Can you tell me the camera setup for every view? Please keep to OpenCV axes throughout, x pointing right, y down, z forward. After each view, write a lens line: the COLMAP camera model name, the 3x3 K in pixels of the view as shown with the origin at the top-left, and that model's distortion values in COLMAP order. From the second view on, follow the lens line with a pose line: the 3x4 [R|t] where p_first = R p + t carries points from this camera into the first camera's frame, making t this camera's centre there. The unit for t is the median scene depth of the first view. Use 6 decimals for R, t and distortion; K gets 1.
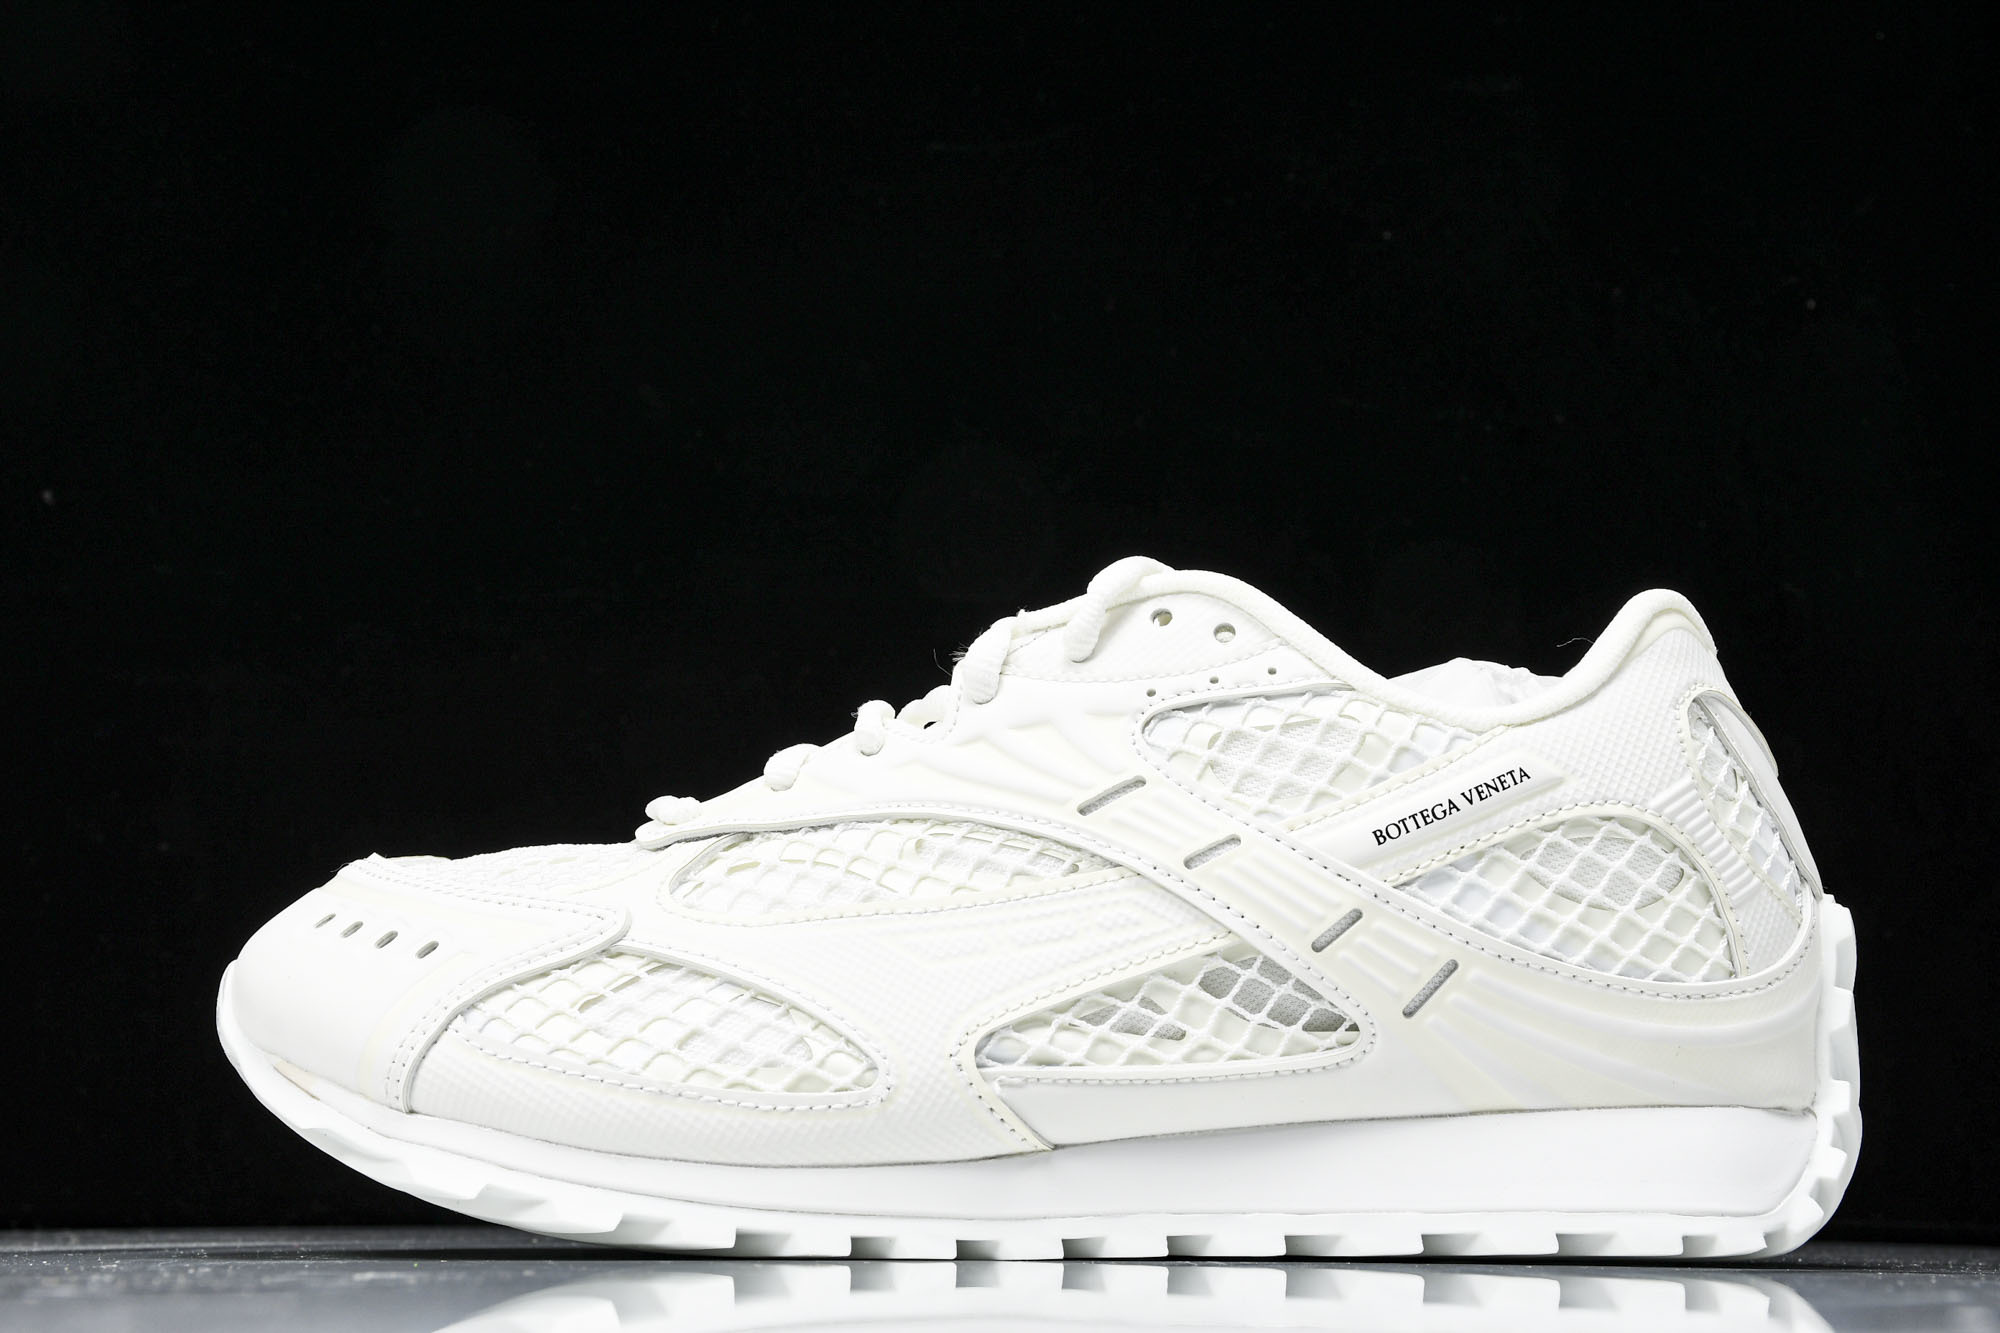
lens RADIAL K [[3367.1, 0, 1019.5], [0, 3367.1, 664.6], [0, 0, 1]] dist [0.098076, 0.000000]
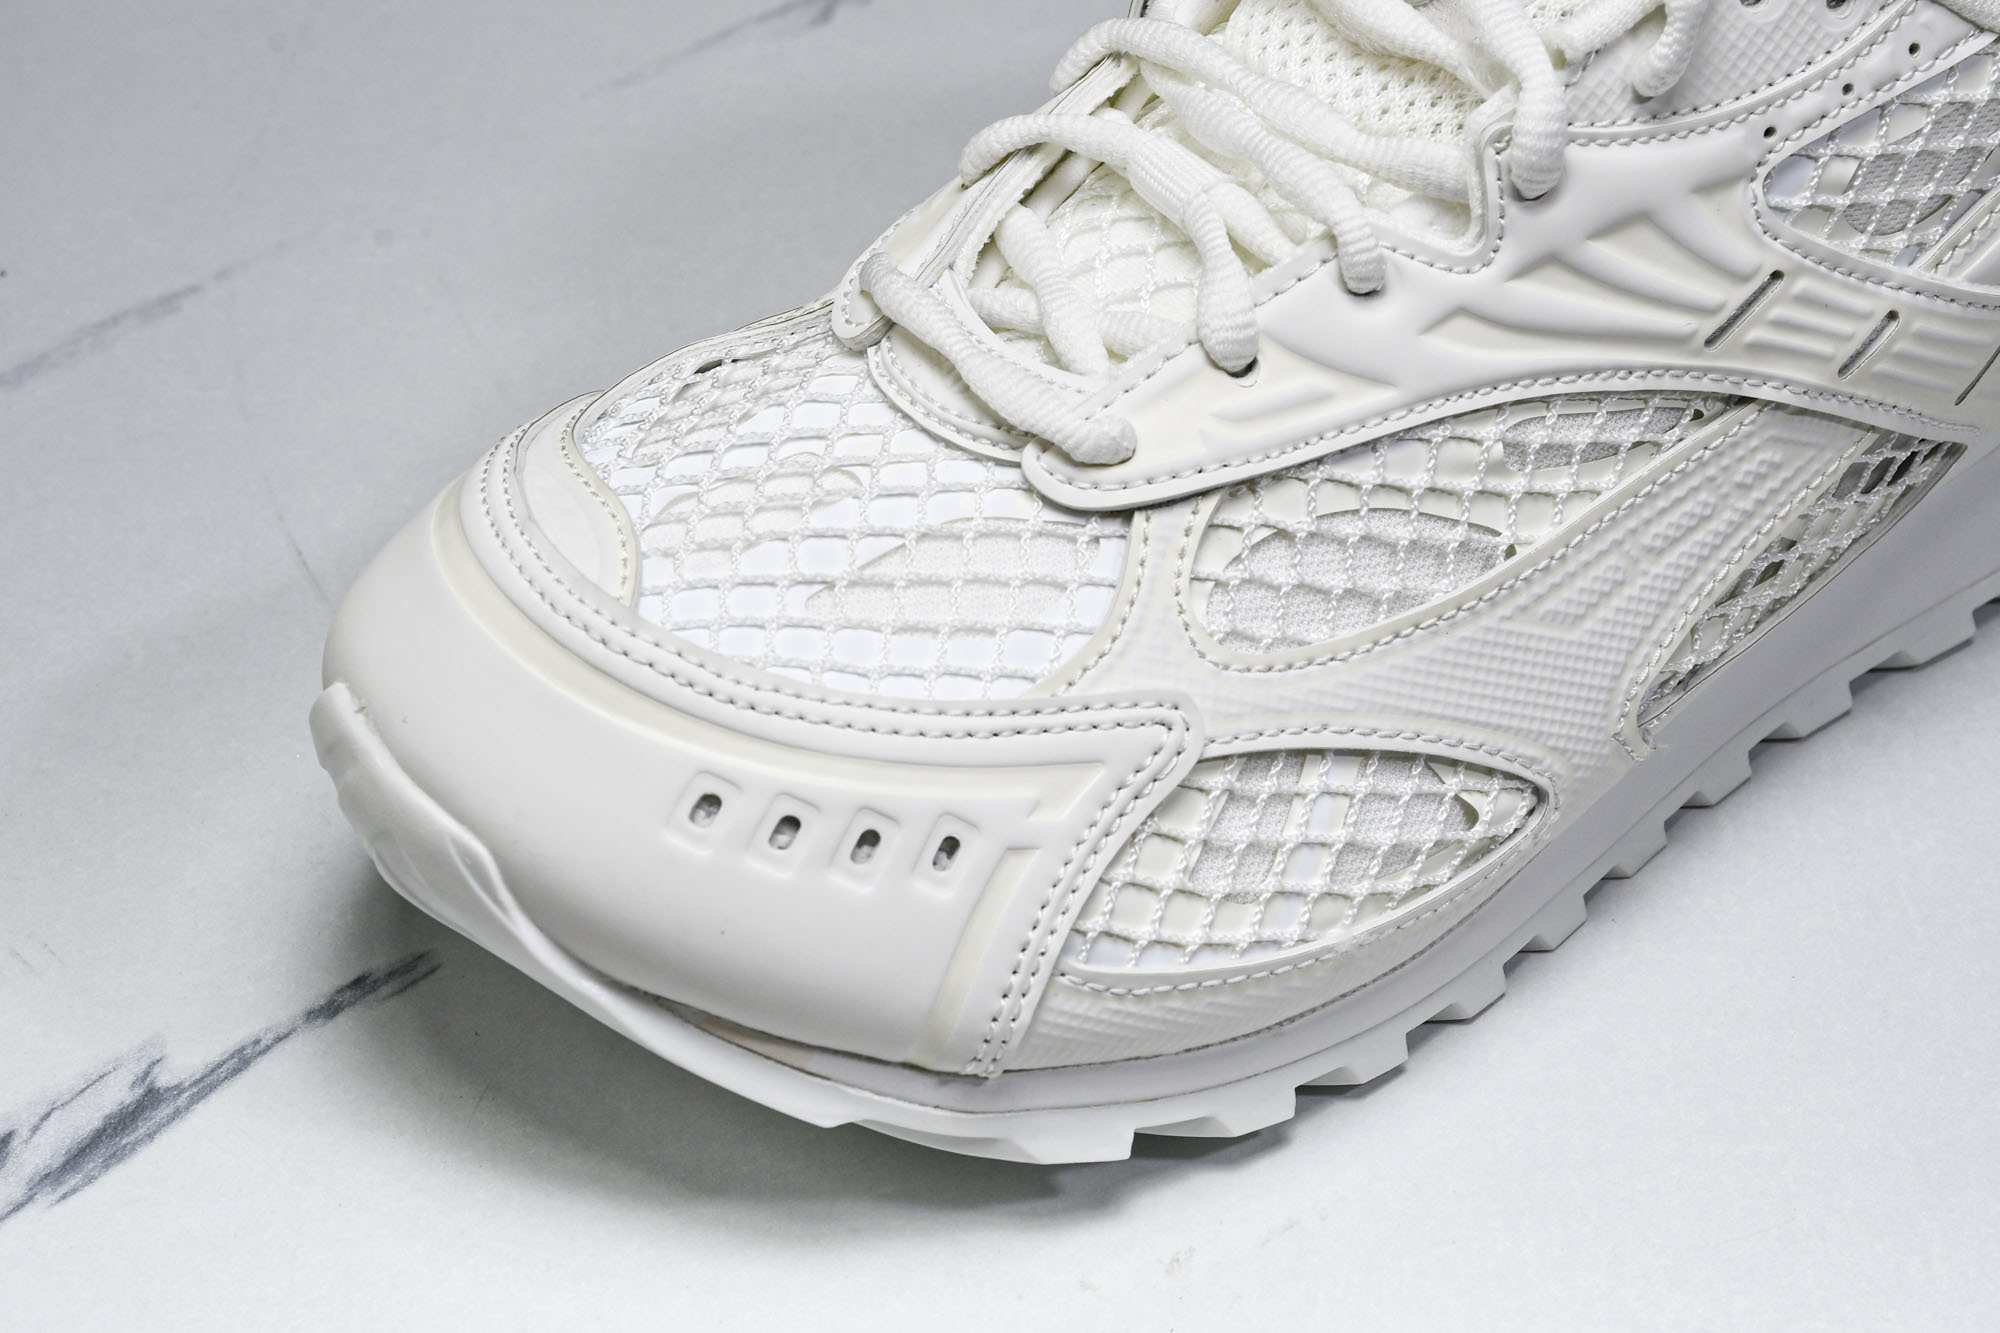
lens RADIAL K [[5632.6, 0, 986.2], [0, 5632.6, 652.1], [0, 0, 1]] dist [0.776900, 0.000000]
pose [[0.779146, -0.394457, 0.487171, -0.702601], [-0.114844, 0.674200, 0.729565, -0.762428], [-0.616233, -0.624386, 0.479999, 0.487453]]
